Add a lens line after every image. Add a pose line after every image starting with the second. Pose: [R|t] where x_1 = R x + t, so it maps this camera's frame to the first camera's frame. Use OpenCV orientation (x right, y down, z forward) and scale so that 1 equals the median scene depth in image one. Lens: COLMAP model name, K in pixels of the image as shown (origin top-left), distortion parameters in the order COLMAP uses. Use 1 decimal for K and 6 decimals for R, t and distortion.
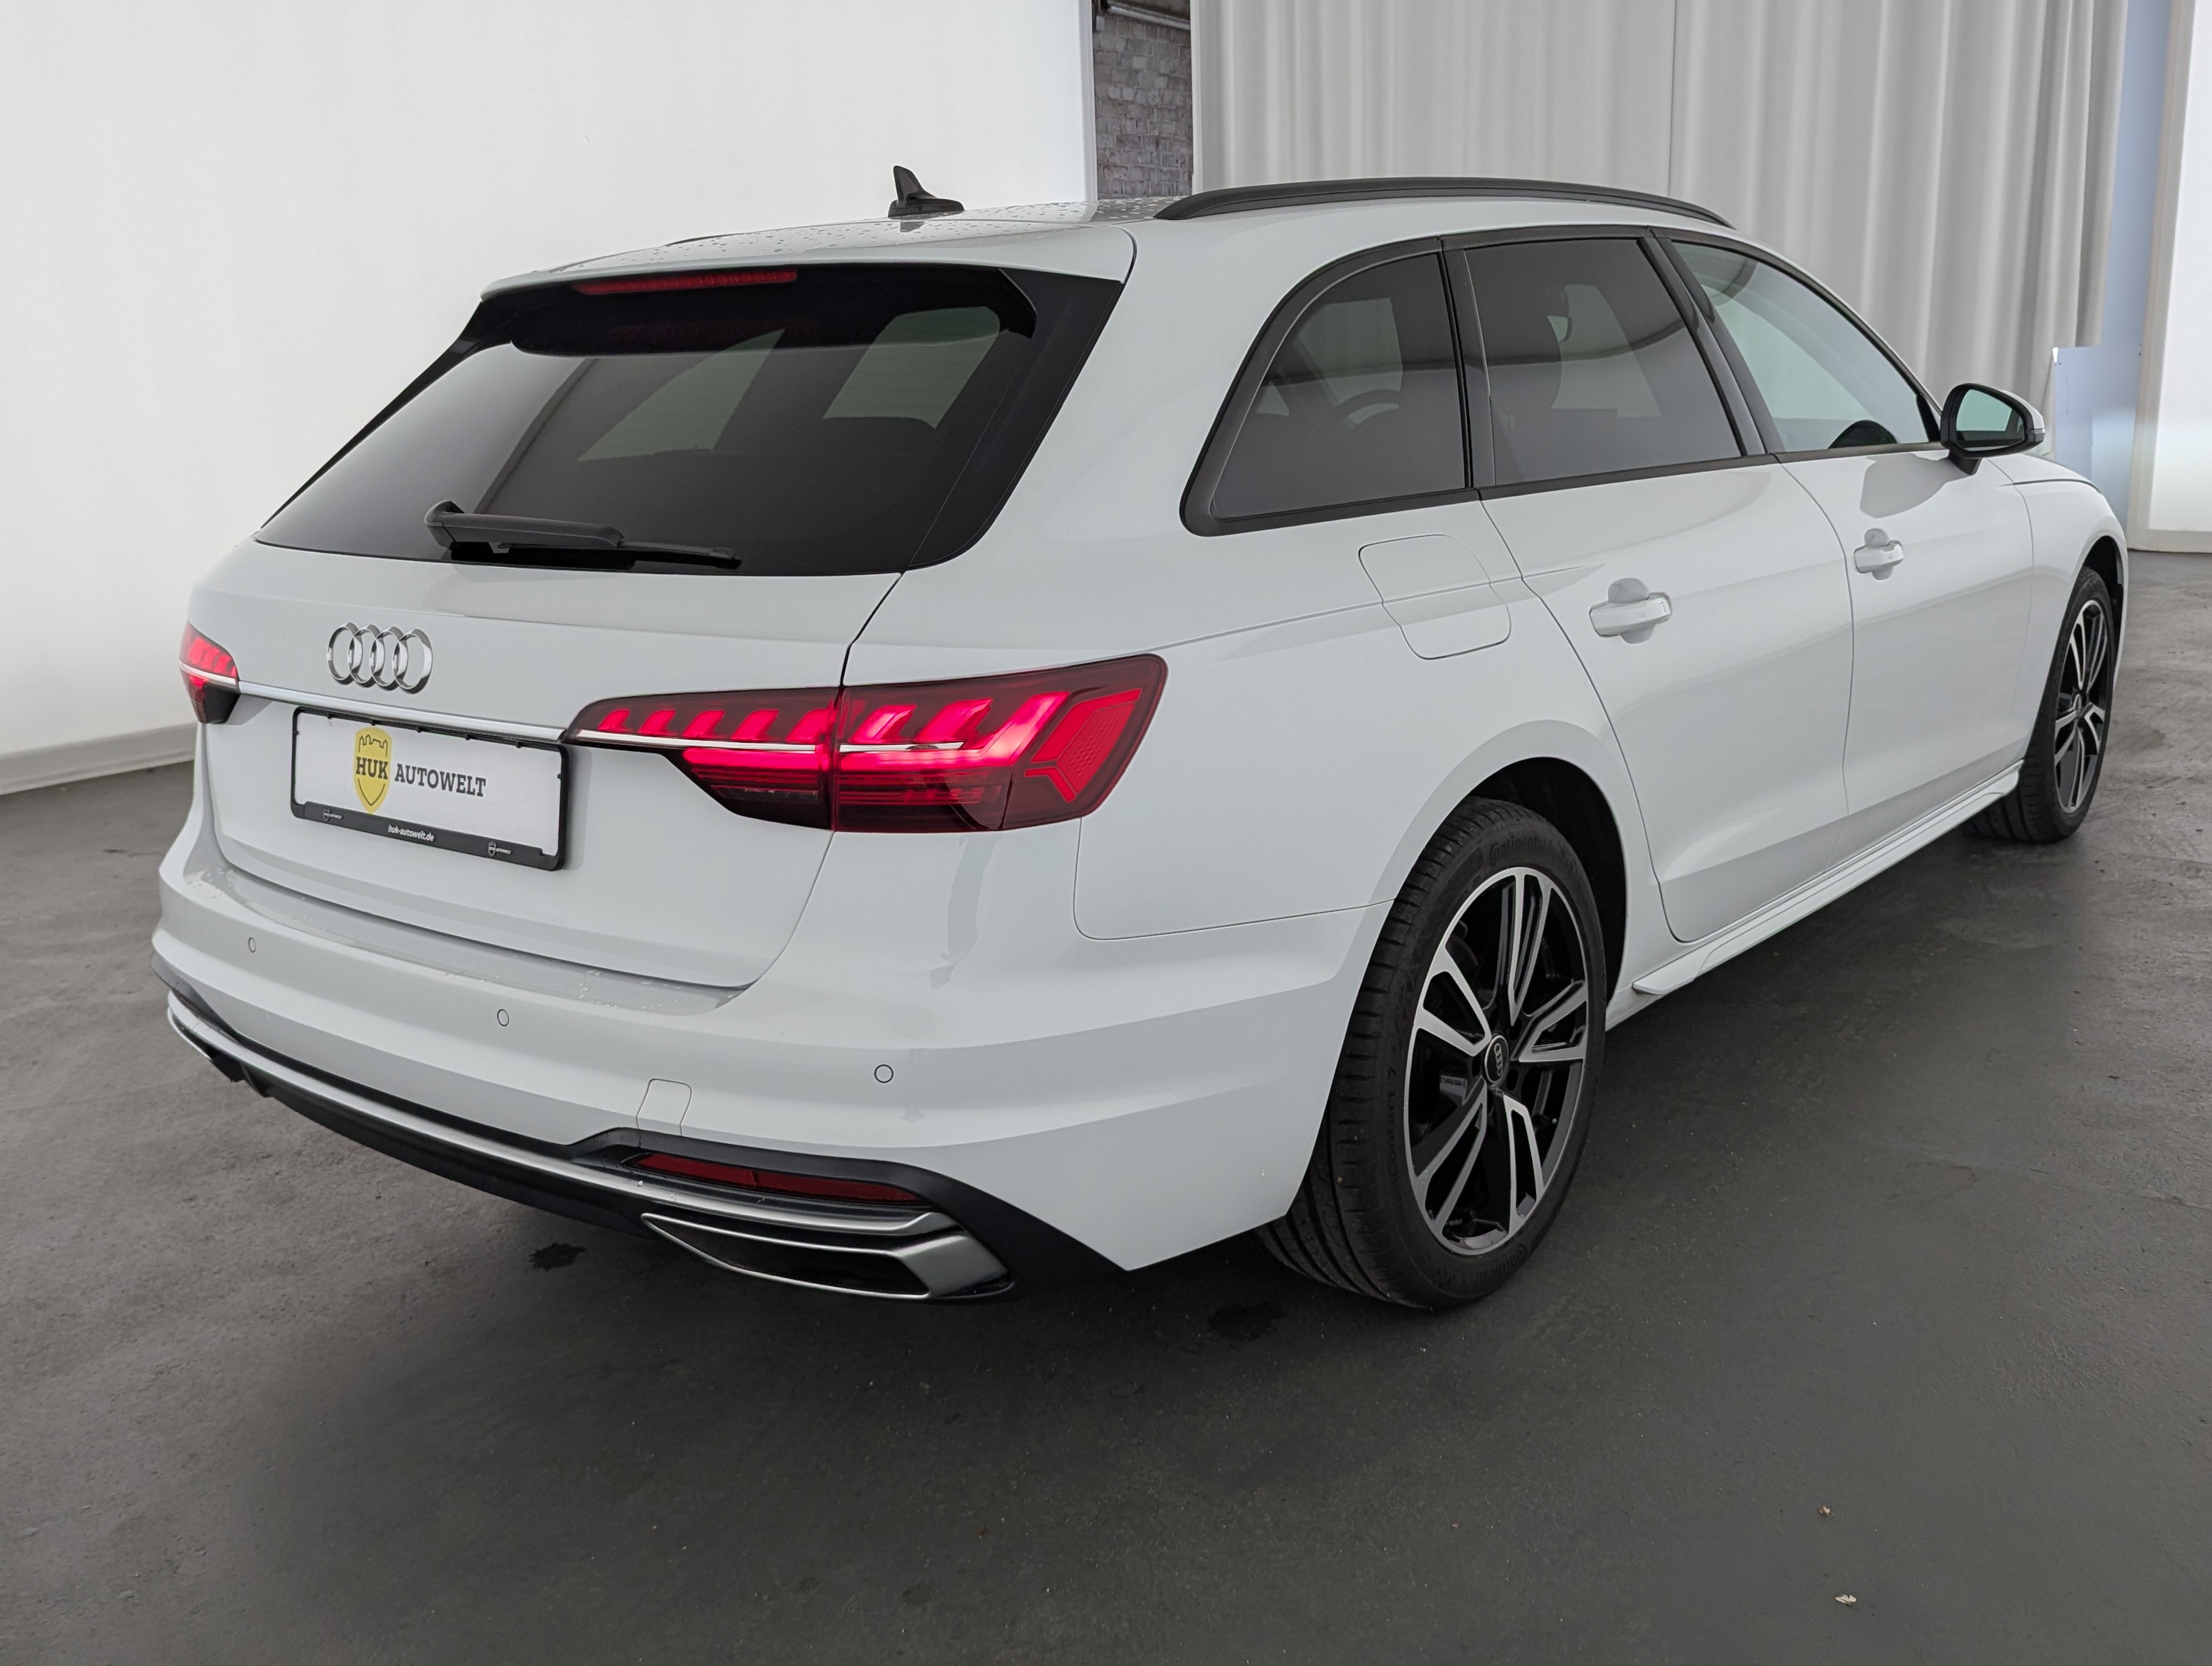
lens RADIAL K [[1990.9, 0, 1116.9], [0, 1990.9, 818.9], [0, 0, 1]] dist [0.046767, -0.064786]
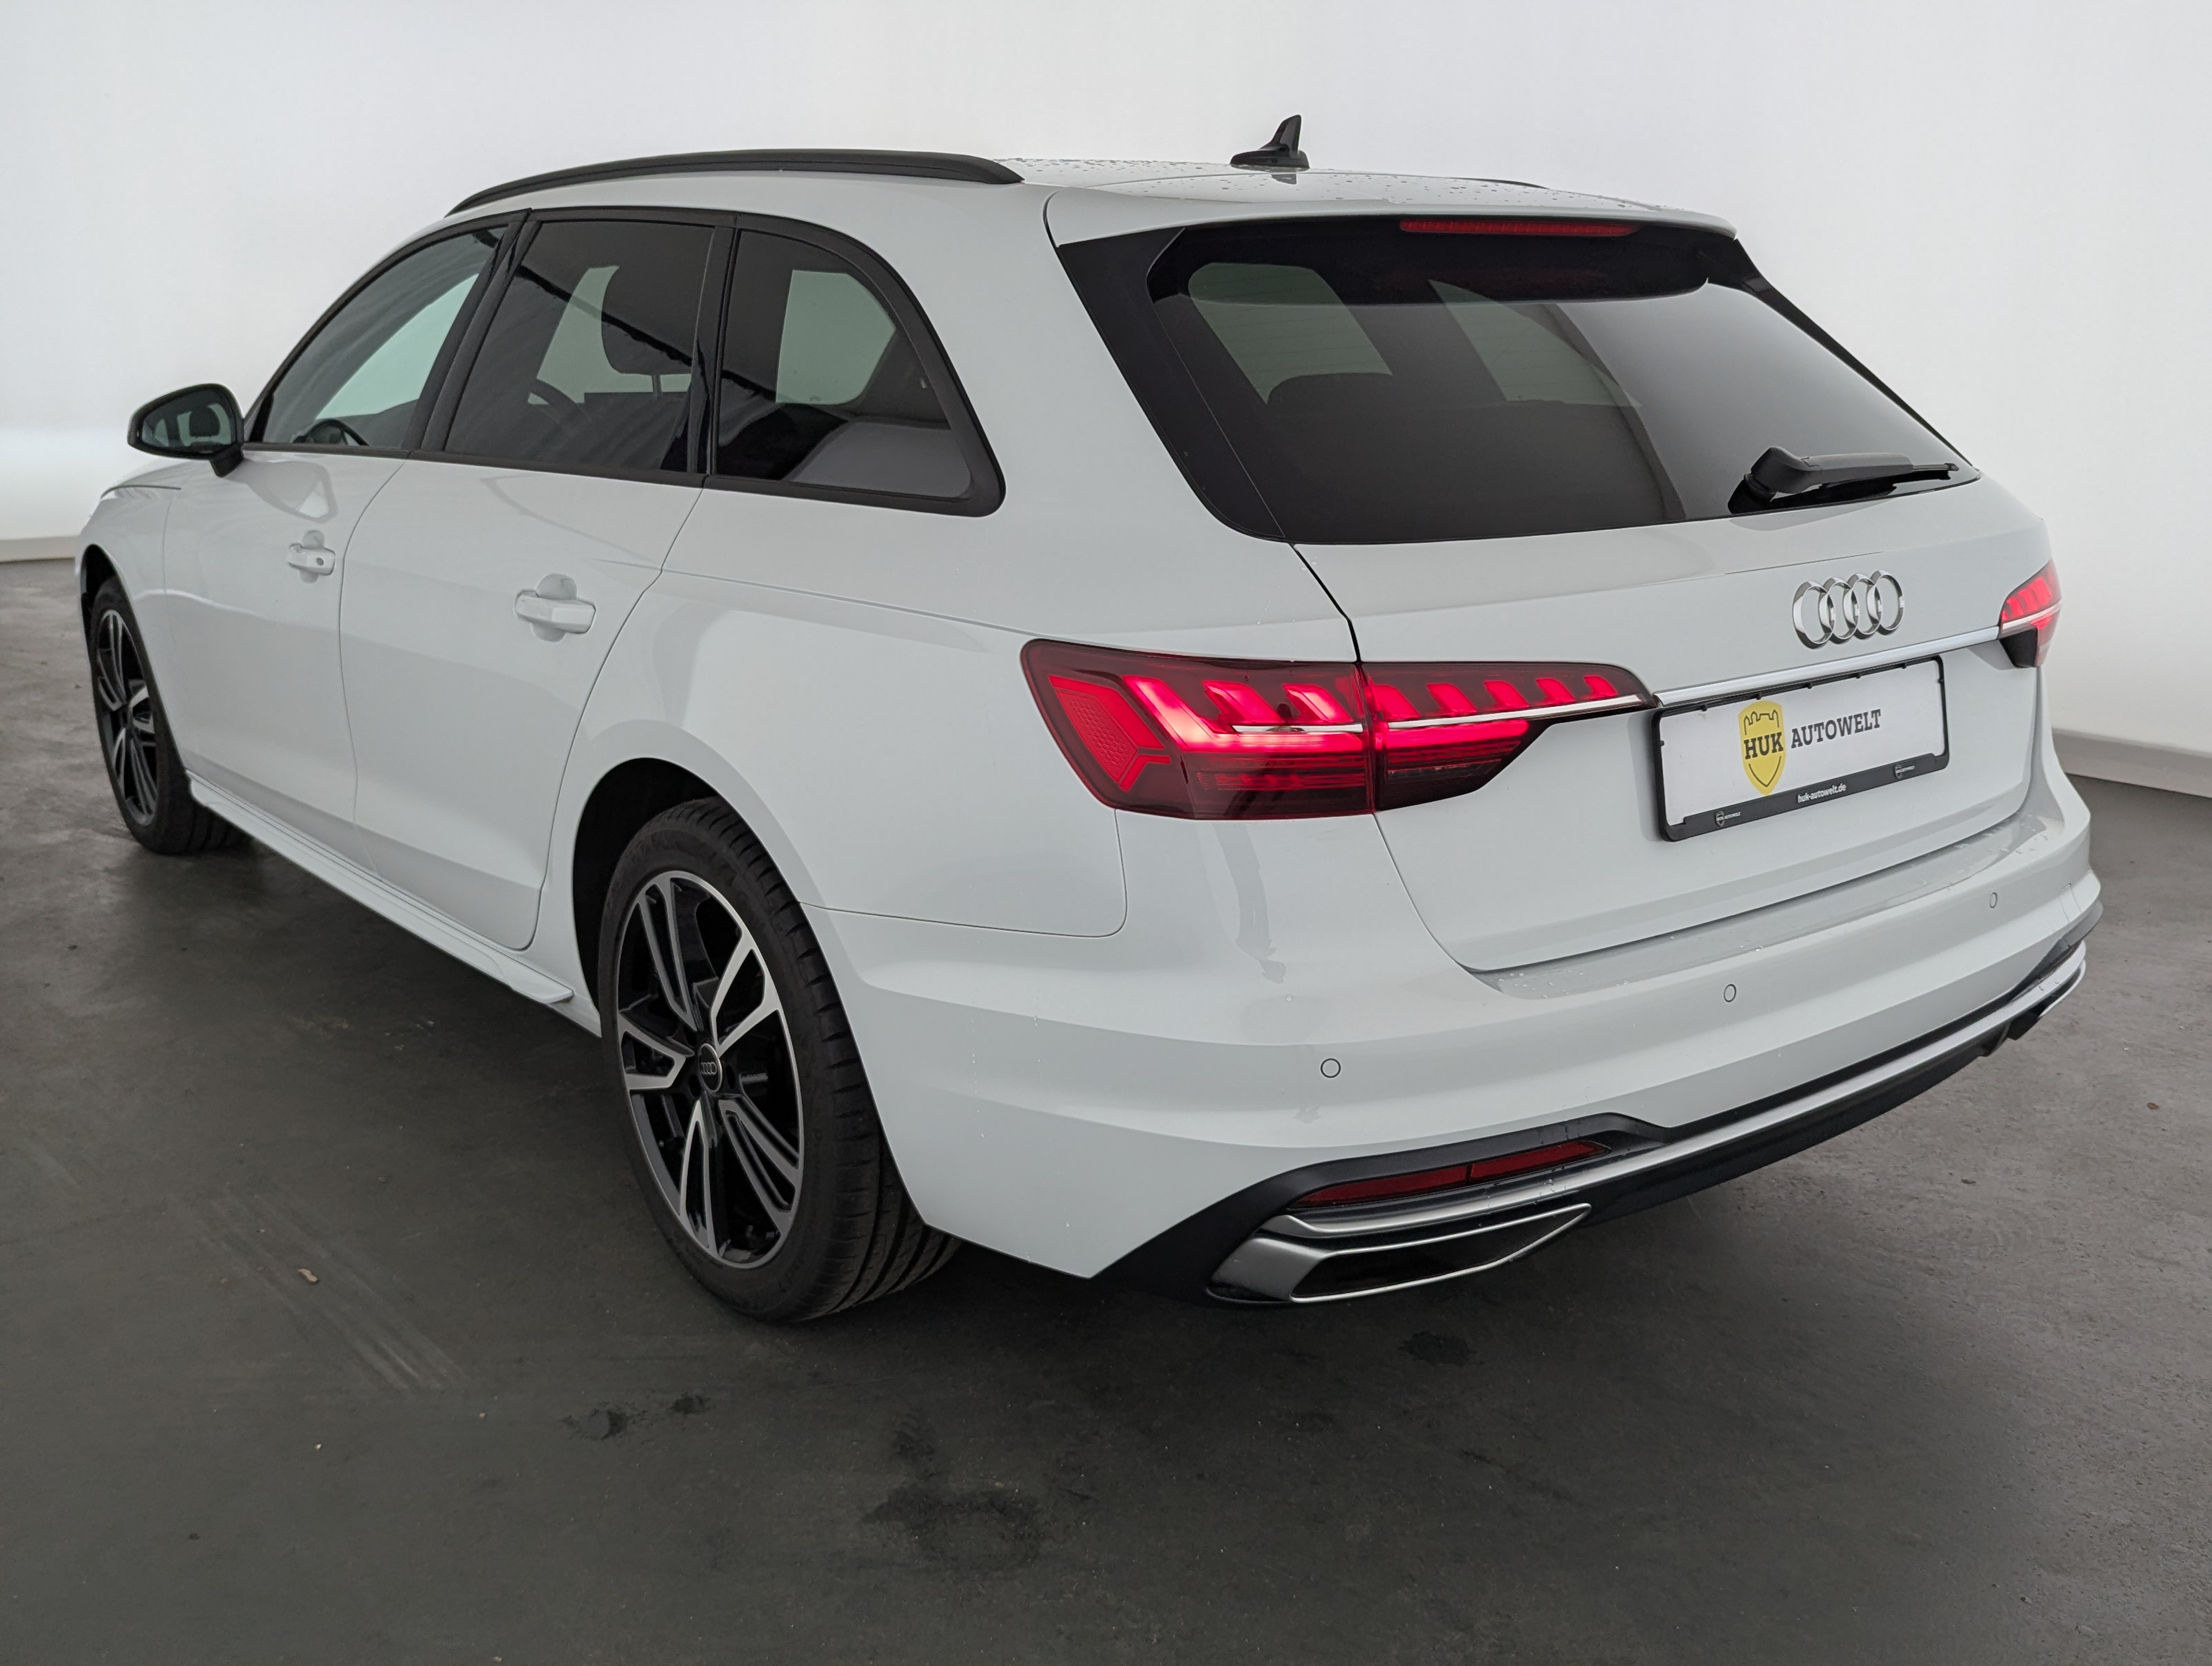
lens RADIAL K [[1987.9, 0, 1107.1], [0, 1987.9, 820.3], [0, 0, 1]] dist [0.028399, -0.015249]
pose [[0.239697, -0.207003, 0.948523, -1.328593], [0.229009, 0.961490, 0.151961, -0.201337], [-0.943451, 0.180796, 0.277872, 1.052687]]
